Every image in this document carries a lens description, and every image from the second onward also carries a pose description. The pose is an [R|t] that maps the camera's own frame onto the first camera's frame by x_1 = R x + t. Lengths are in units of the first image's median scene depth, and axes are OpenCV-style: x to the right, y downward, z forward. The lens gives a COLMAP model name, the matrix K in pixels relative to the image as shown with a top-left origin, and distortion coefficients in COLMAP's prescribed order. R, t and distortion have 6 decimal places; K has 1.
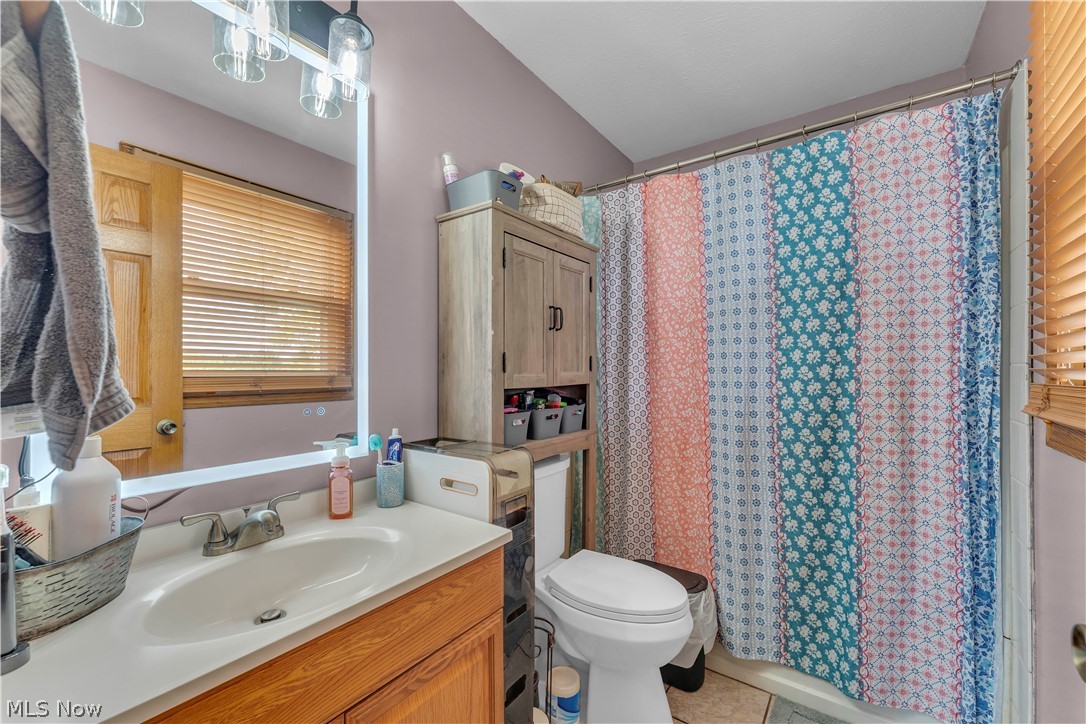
lens RADIAL K [[445.3, 0, 548.0], [0, 445.3, 367.3], [0, 0, 1]] dist [-0.001692, -0.000553]
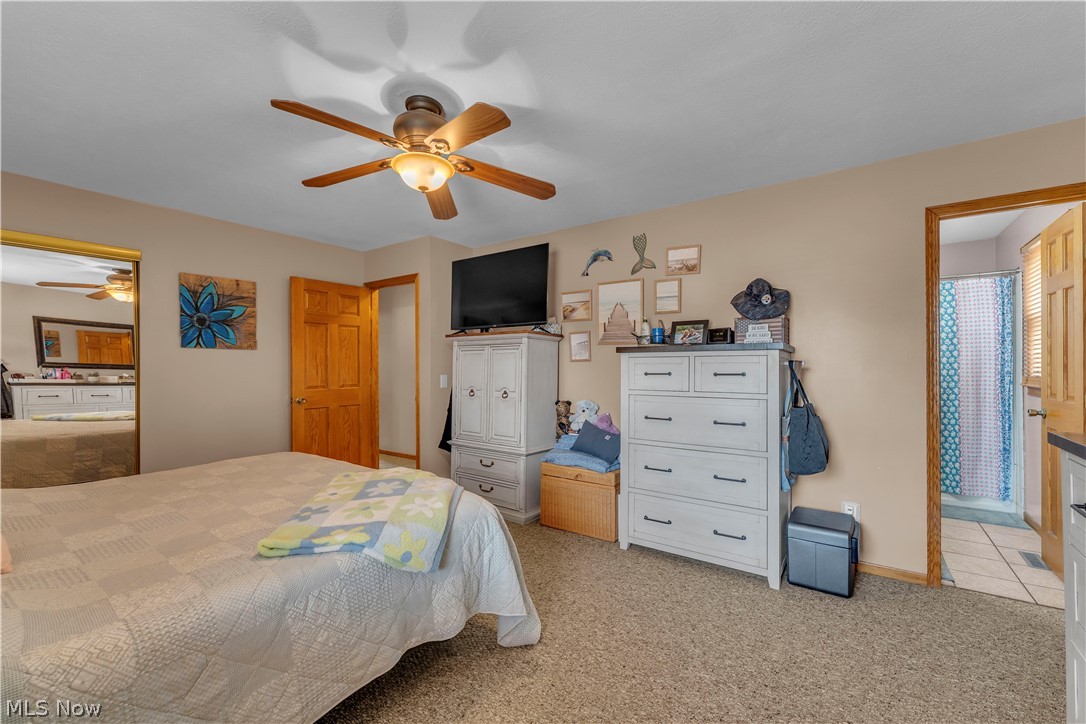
lens RADIAL K [[445.3, 0, 548.1], [0, 445.3, 364.7], [0, 0, 1]] dist [-0.001692, -0.000553]
pose [[1.000000, 0.000078, 0.000553, -1.864872], [-0.000076, 0.999996, -0.002731, -0.030443], [-0.000553, 0.002731, 0.999996, -1.755896]]
